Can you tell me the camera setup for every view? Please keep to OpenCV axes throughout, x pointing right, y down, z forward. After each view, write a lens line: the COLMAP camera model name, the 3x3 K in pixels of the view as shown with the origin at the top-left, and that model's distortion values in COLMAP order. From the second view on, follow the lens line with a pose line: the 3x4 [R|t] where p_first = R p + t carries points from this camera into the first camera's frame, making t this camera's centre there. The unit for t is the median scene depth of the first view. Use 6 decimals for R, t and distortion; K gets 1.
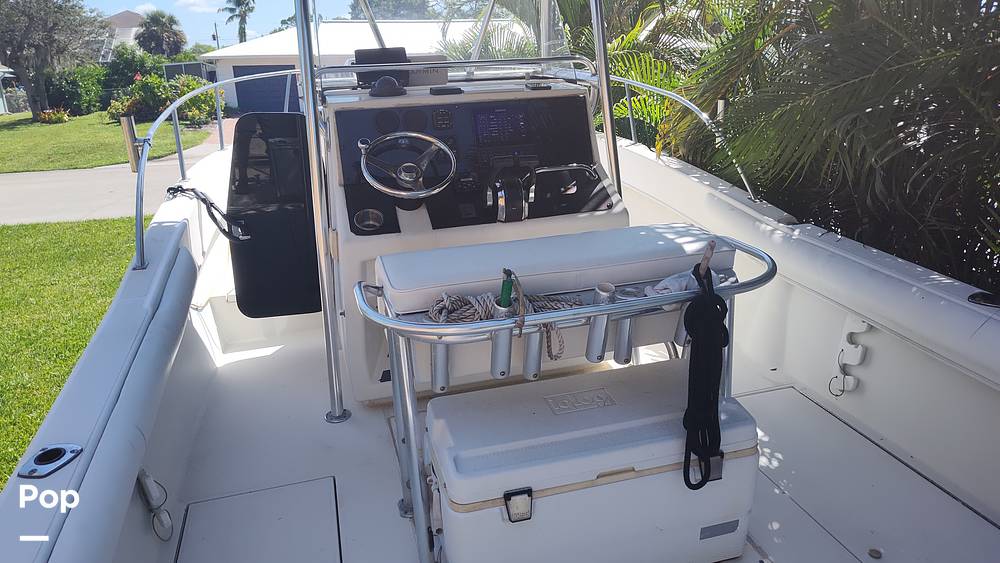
lens RADIAL K [[710.4, 0, 500.0], [0, 710.4, 281.5], [0, 0, 1]] dist [0.042617, -0.069864]
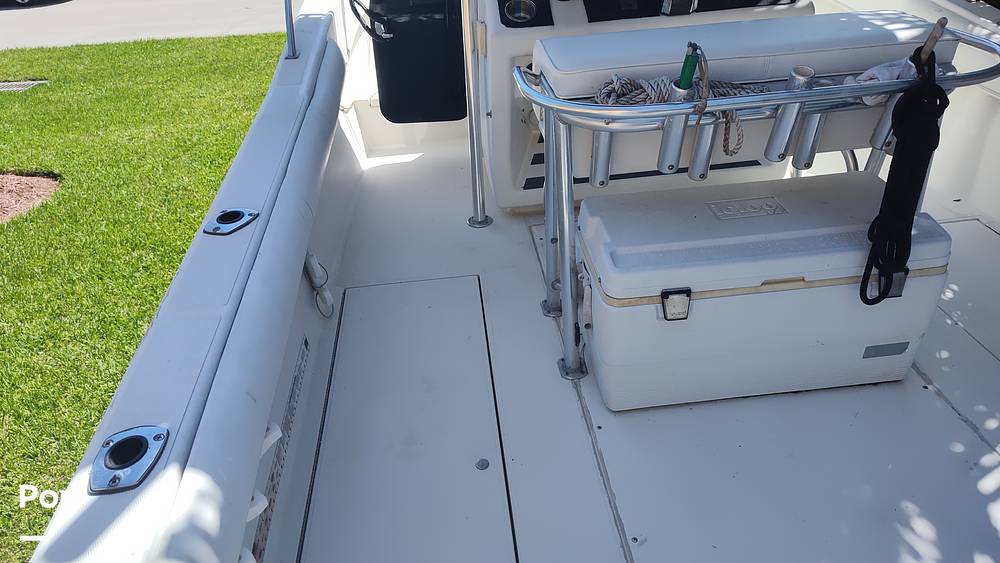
lens RADIAL K [[708.2, 0, 498.4], [0, 708.2, 294.8], [0, 0, 1]] dist [0.047709, -0.067284]
pose [[0.984608, 0.076003, -0.157389, -0.036861], [-0.035683, 0.968949, 0.244673, 0.044430], [0.171098, -0.235290, 0.956747, 0.021824]]
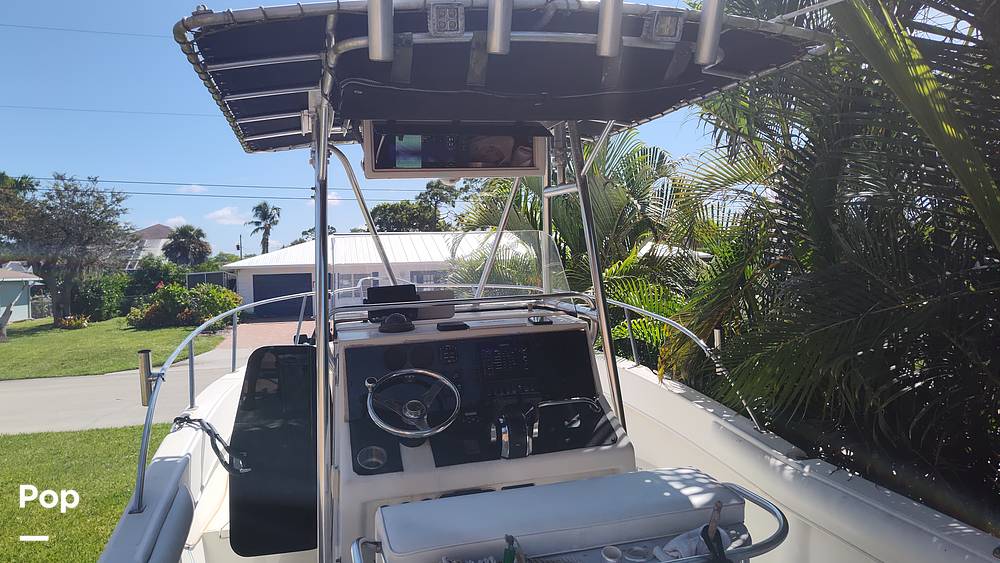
lens RADIAL K [[708.8, 0, 497.4], [0, 708.8, 259.3], [0, 0, 1]] dist [0.044159, -0.072710]
pose [[0.999914, -0.004897, -0.012207, 0.004221], [0.000953, 0.952635, -0.304114, -0.046769], [0.013118, 0.304076, 0.952557, -0.025876]]
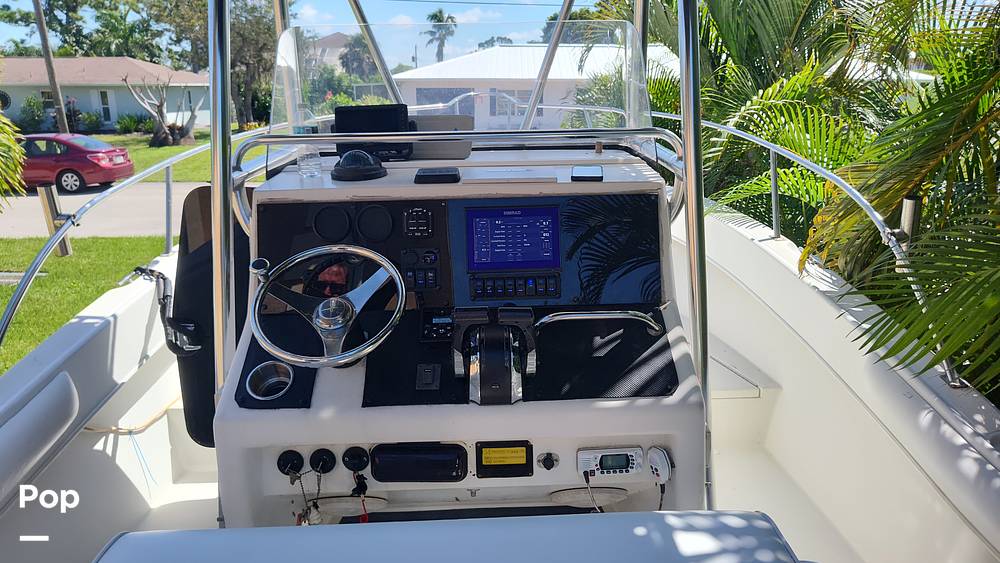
lens RADIAL K [[708.2, 0, 498.4], [0, 708.2, 294.8], [0, 0, 1]] dist [0.047709, -0.067284]
pose [[0.967311, 0.094911, -0.235163, 0.153051], [-0.097754, 0.995210, -0.000436, -0.175851], [0.233996, 0.023410, 0.971956, 0.408550]]
